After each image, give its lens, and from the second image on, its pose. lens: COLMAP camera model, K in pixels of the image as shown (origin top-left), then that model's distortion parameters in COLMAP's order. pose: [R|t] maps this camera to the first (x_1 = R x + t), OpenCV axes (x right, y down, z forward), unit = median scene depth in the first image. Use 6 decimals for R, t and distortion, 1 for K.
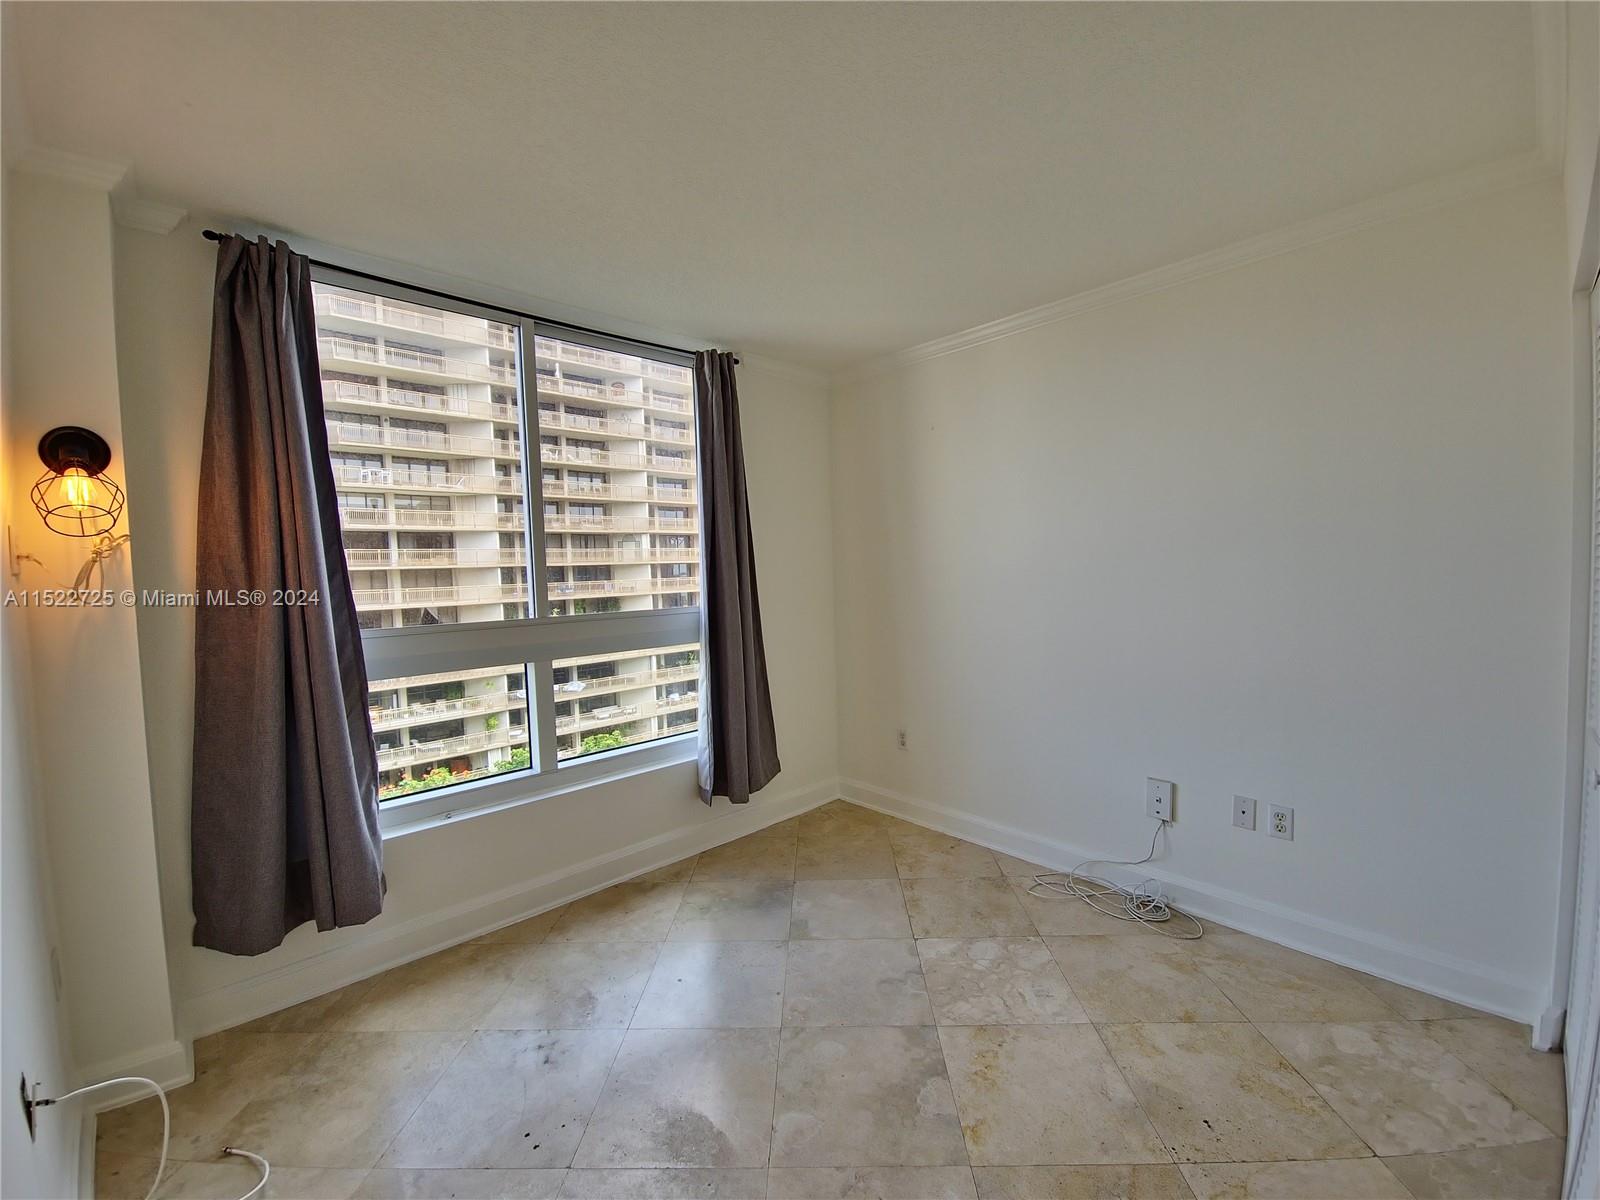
lens RADIAL K [[639.5, 0, 803.9], [0, 639.5, 600.5], [0, 0, 1]] dist [-0.004264, -0.001590]
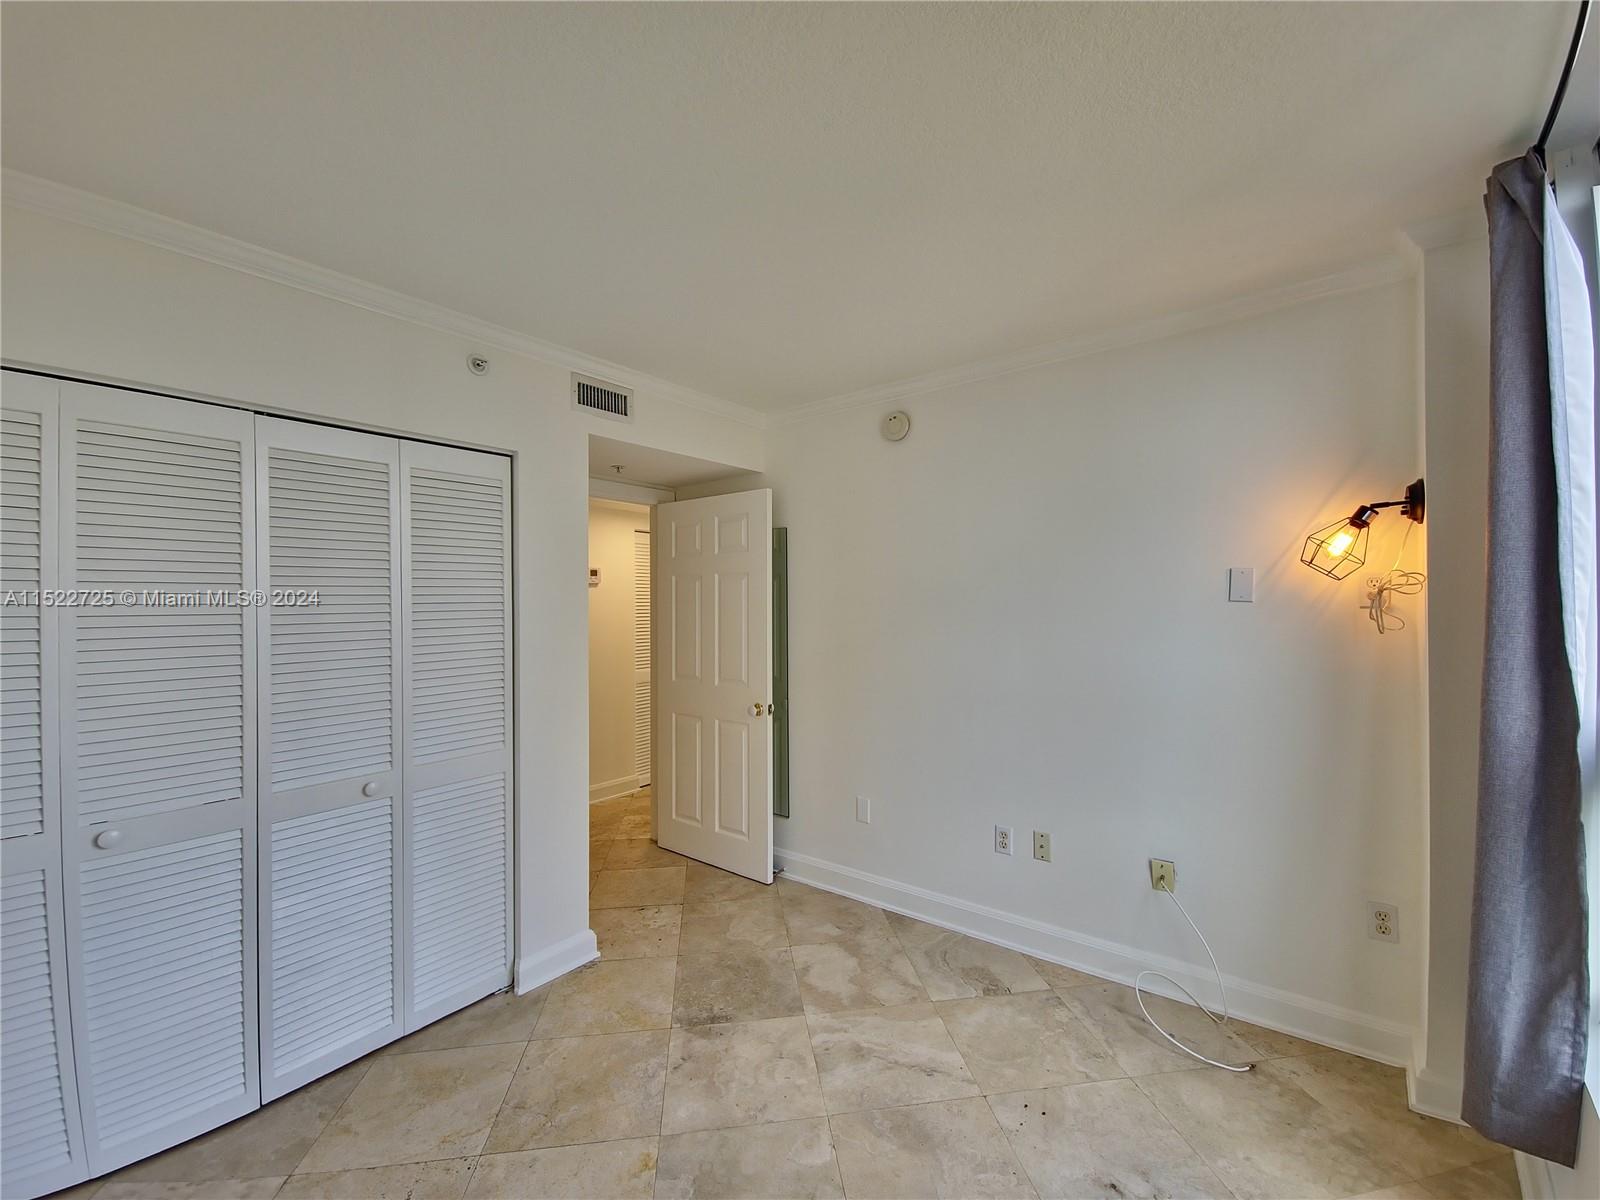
lens RADIAL K [[639.5, 0, 801.4], [0, 639.5, 601.4], [0, 0, 1]] dist [-0.004264, -0.001590]
pose [[-0.986505, 0.035525, -0.159832, 0.144060], [0.026728, 0.998025, 0.056854, -0.153585], [0.161536, 0.051815, -0.985506, 1.993965]]
